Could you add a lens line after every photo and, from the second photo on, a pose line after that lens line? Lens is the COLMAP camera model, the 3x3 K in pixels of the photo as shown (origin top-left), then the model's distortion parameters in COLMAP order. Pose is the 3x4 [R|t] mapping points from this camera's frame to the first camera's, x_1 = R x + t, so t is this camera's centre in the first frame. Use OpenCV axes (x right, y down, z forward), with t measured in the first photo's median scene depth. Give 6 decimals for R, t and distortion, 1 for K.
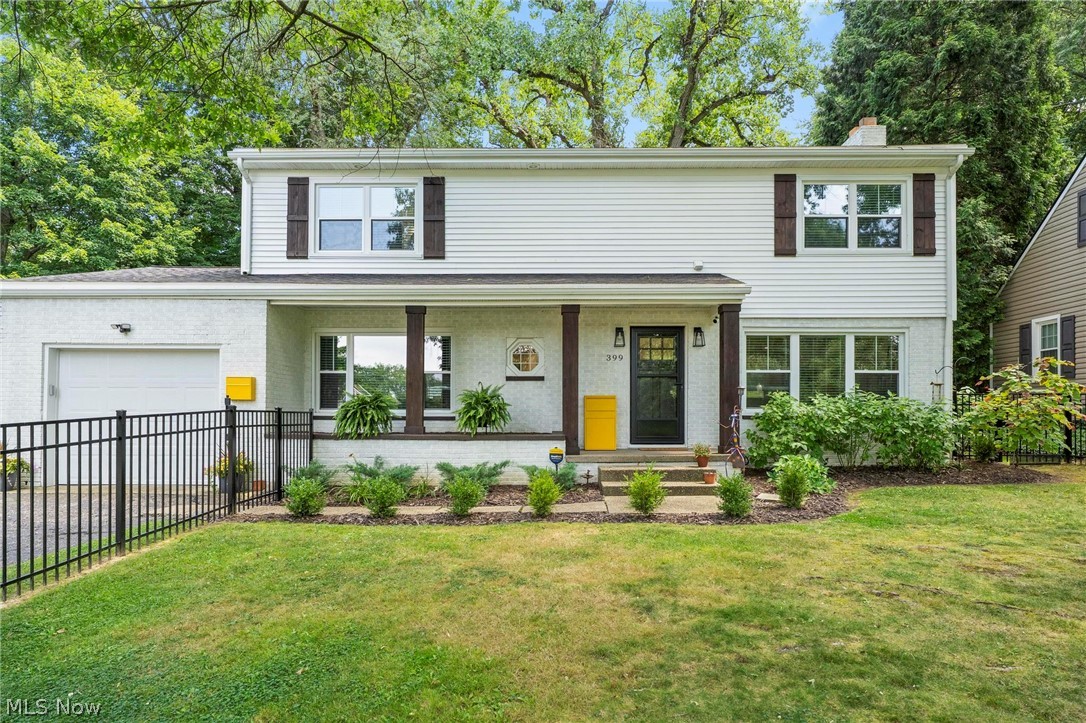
lens RADIAL K [[654.6, 0, 543.1], [0, 654.6, 412.8], [0, 0, 1]] dist [-0.001481, 0.002751]
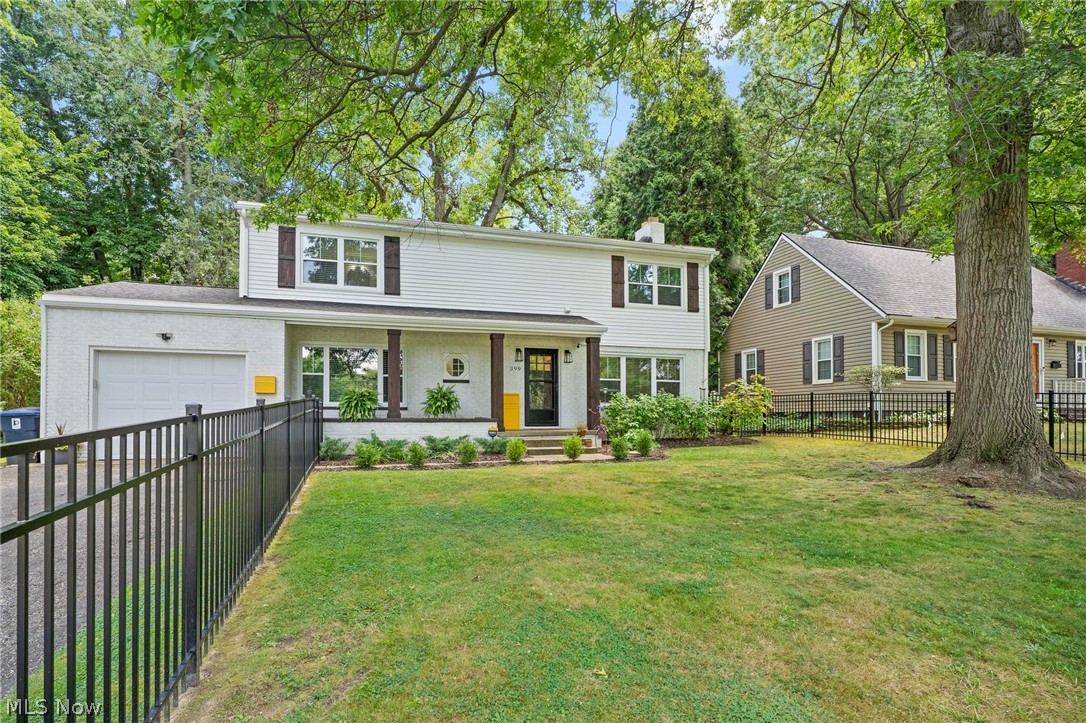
lens RADIAL K [[592.1, 0, 529.3], [0, 592.1, 409.1], [0, 0, 1]] dist [-0.001966, -0.000453]
pose [[0.947344, 0.002845, 0.320205, -0.293555], [0.000681, 0.999940, -0.010899, 0.023482], [-0.320217, 0.010543, 0.947286, -0.290595]]
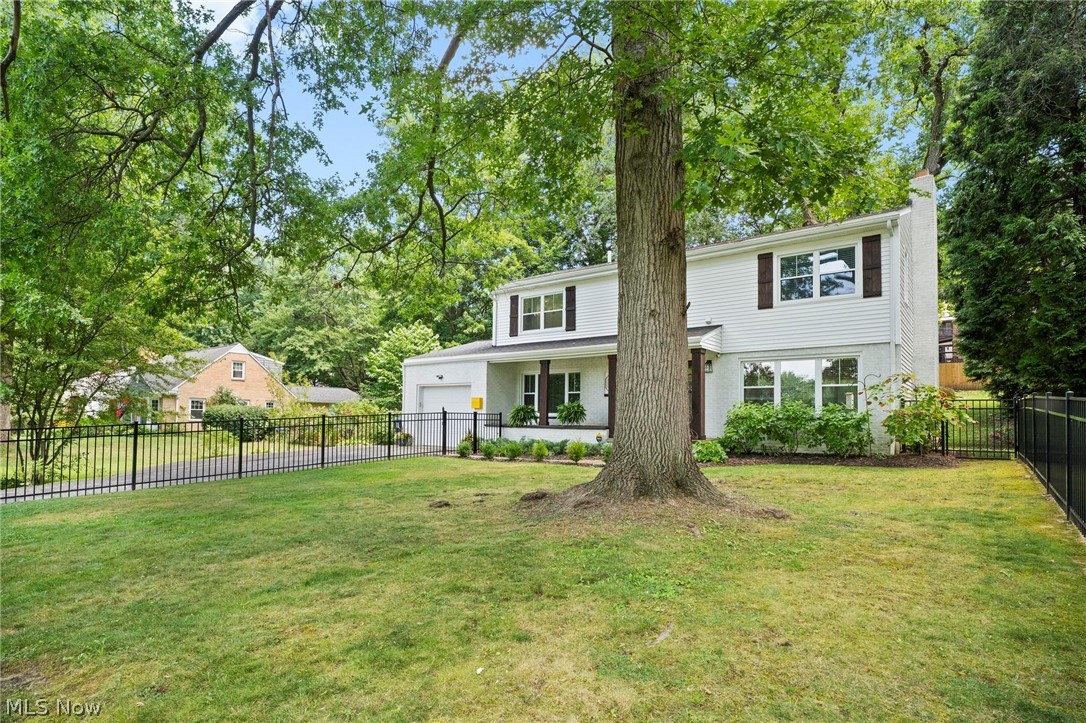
lens RADIAL K [[592.1, 0, 529.3], [0, 592.1, 409.1], [0, 0, 1]] dist [-0.001966, -0.000453]
pose [[0.779637, -0.002506, -0.626227, 0.783984], [-0.005705, 0.999922, -0.011105, 0.003302], [0.626206, 0.012230, 0.779562, -0.363304]]
